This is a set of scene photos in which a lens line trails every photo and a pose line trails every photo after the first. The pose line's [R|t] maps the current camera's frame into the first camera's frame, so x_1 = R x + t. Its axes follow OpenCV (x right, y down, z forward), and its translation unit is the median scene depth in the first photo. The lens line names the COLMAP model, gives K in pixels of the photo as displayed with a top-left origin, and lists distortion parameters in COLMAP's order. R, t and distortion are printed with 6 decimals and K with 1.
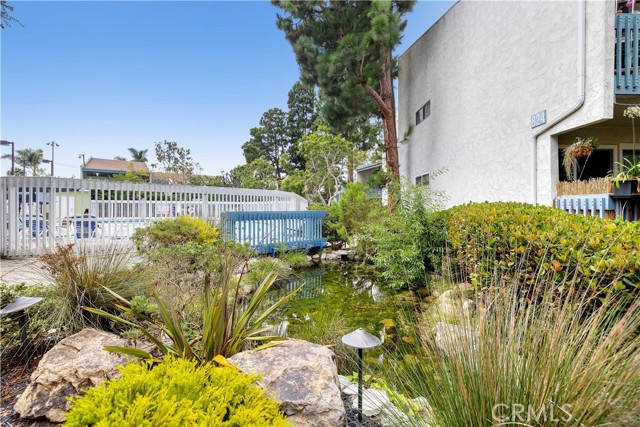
lens RADIAL K [[269.8, 0, 323.1], [0, 269.8, 209.6], [0, 0, 1]] dist [-0.004146, 0.000909]
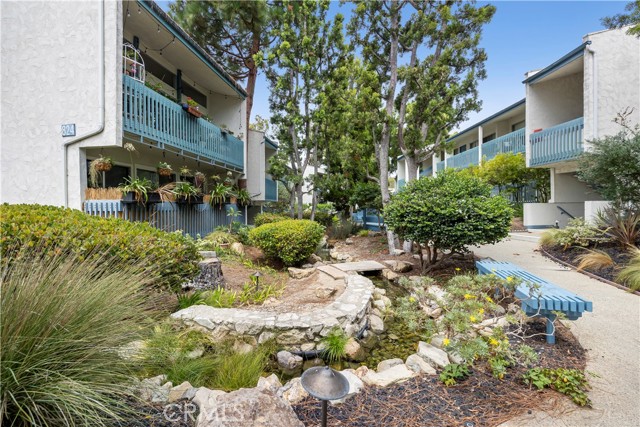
lens RADIAL K [[269.8, 0, 324.4], [0, 269.8, 211.2], [0, 0, 1]] dist [-0.004146, 0.000909]
pose [[0.187804, -0.008610, 0.982169, -0.112247], [0.011483, 0.999912, 0.006569, 0.003926], [-0.982139, 0.010044, 0.187887, -0.289545]]
